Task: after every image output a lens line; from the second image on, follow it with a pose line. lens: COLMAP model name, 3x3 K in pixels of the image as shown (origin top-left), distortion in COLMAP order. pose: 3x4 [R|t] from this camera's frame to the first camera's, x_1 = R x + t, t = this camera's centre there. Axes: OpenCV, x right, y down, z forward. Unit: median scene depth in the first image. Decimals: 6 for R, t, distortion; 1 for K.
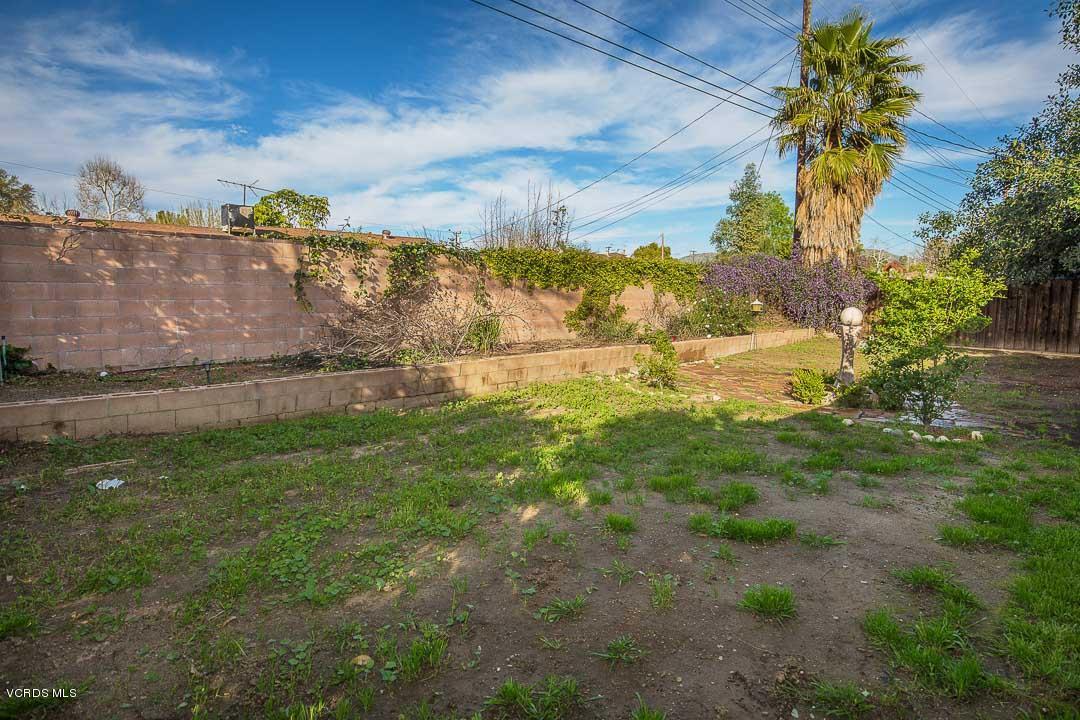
lens RADIAL K [[592.8, 0, 540.0], [0, 592.8, 360.0], [0, 0, 1]] dist [-0.050240, 0.021032]
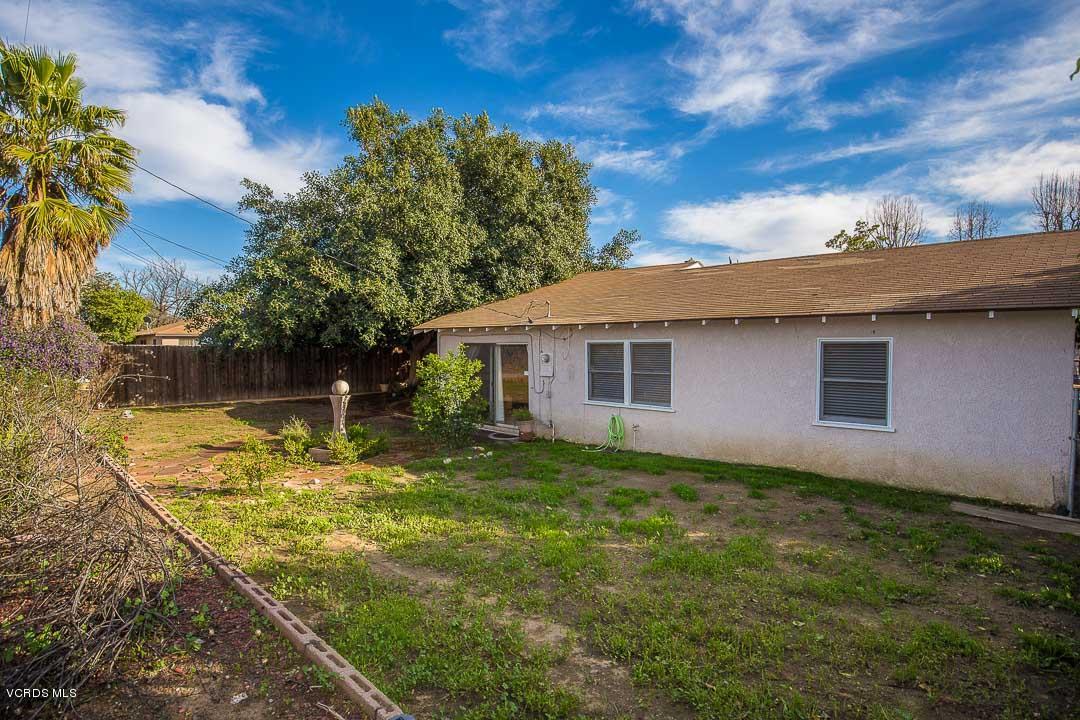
lens RADIAL K [[510.1, 0, 536.0], [0, 510.1, 358.9], [0, 0, 1]] dist [-0.012168, 0.000689]
pose [[-0.090831, -0.030321, 0.995405, -0.904523], [0.101877, 0.994010, 0.039575, -0.210021], [-0.990642, 0.105003, -0.087198, 1.014318]]
